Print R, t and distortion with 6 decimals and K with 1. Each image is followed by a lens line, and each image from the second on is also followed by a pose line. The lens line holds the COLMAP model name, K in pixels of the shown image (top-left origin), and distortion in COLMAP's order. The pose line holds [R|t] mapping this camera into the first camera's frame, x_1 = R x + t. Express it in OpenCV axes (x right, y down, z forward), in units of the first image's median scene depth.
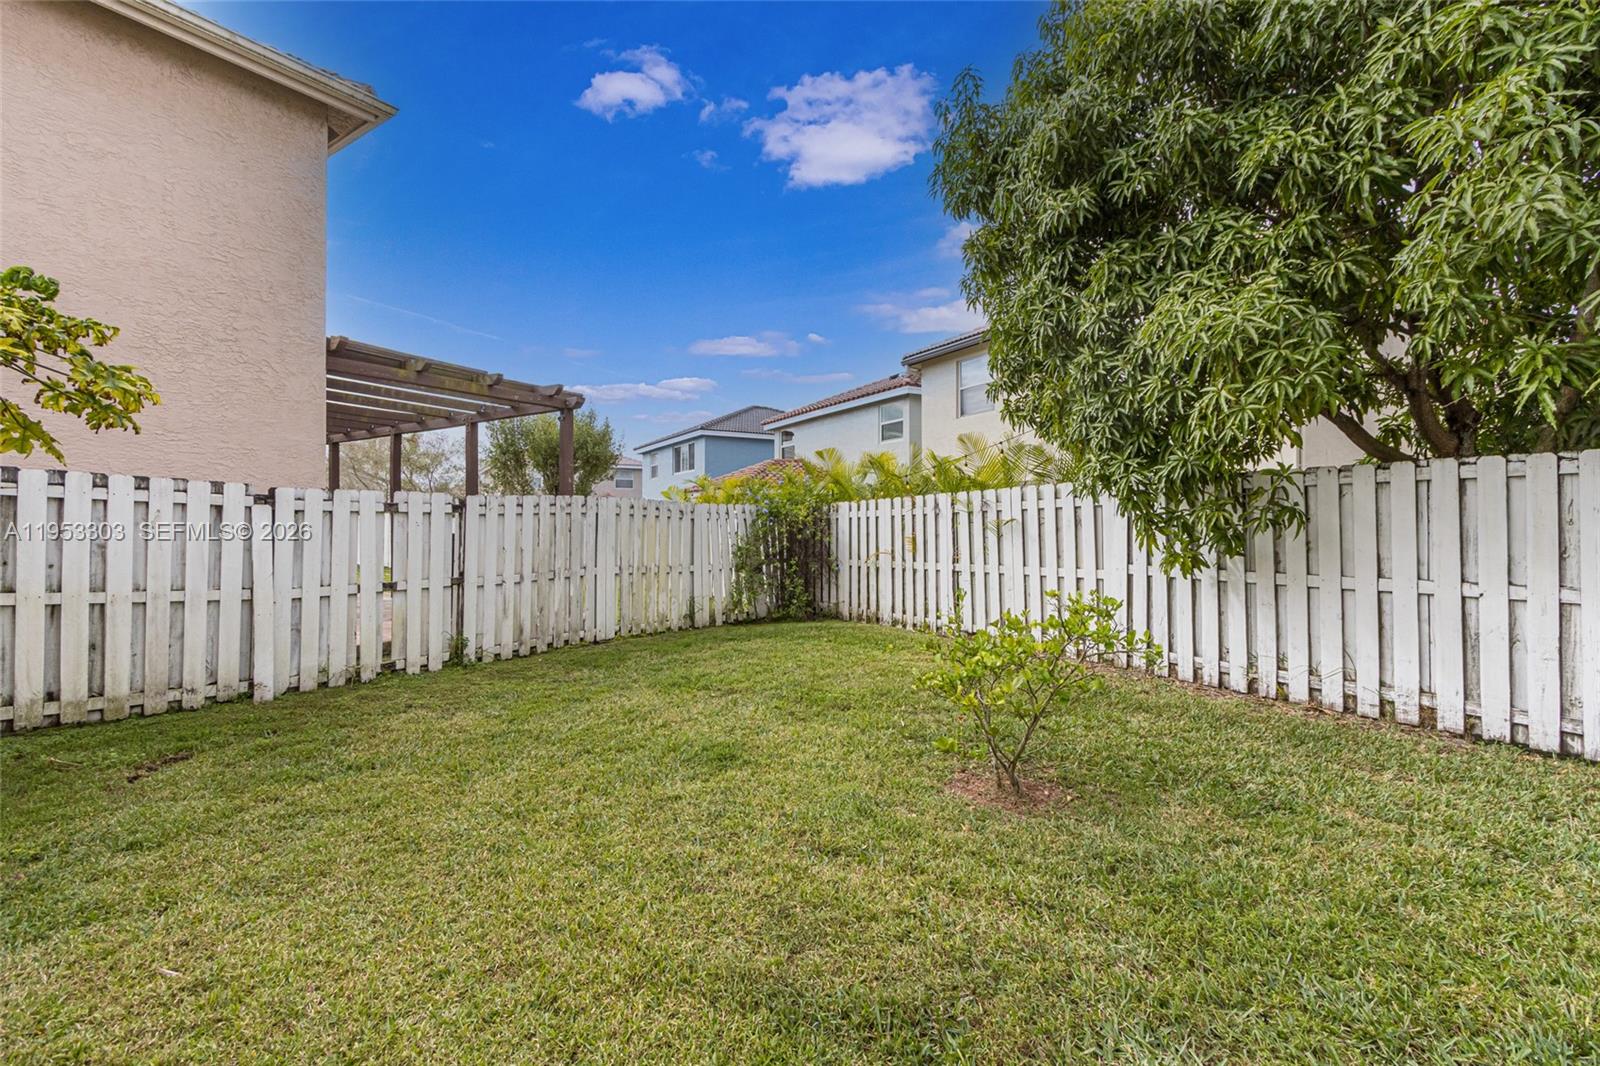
lens RADIAL K [[765.3, 0, 799.8], [0, 765.3, 524.6], [0, 0, 1]] dist [0.010816, -0.002549]
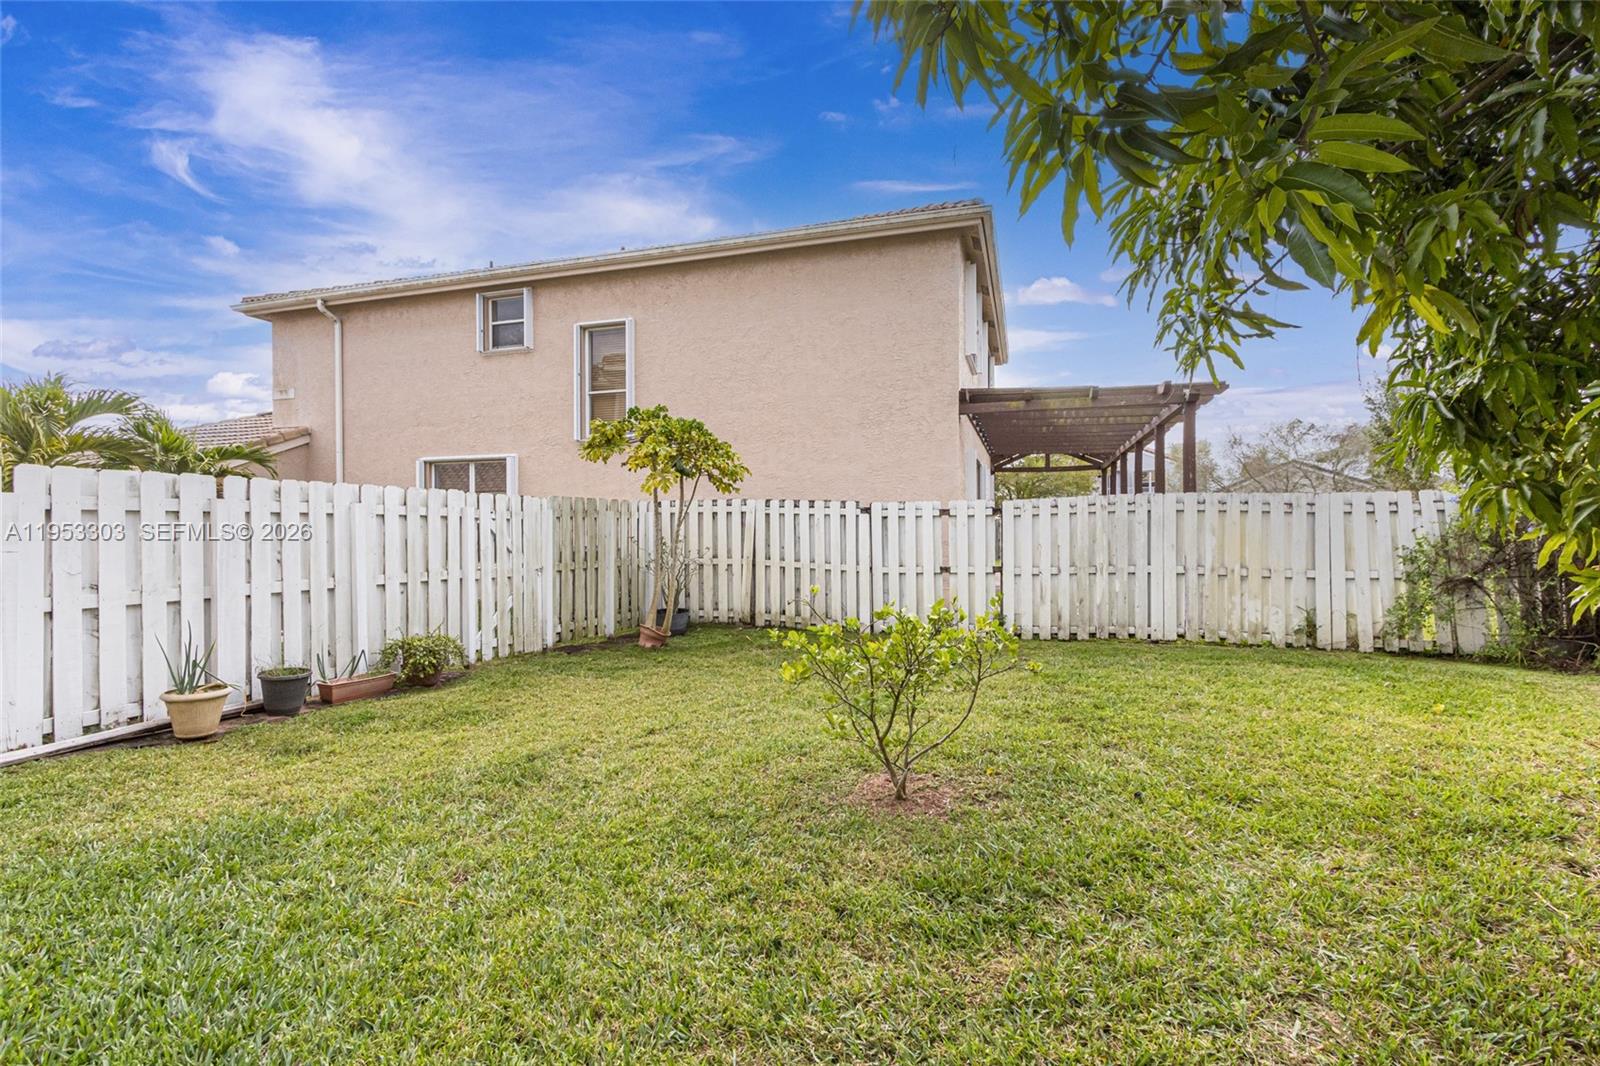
lens RADIAL K [[765.3, 0, 804.8], [0, 765.3, 532.3], [0, 0, 1]] dist [0.010816, -0.002549]
pose [[0.266431, 0.000492, -0.963854, 0.607225], [0.012787, 0.999910, 0.004045, 0.004028], [0.963769, -0.013403, 0.266401, 0.328457]]
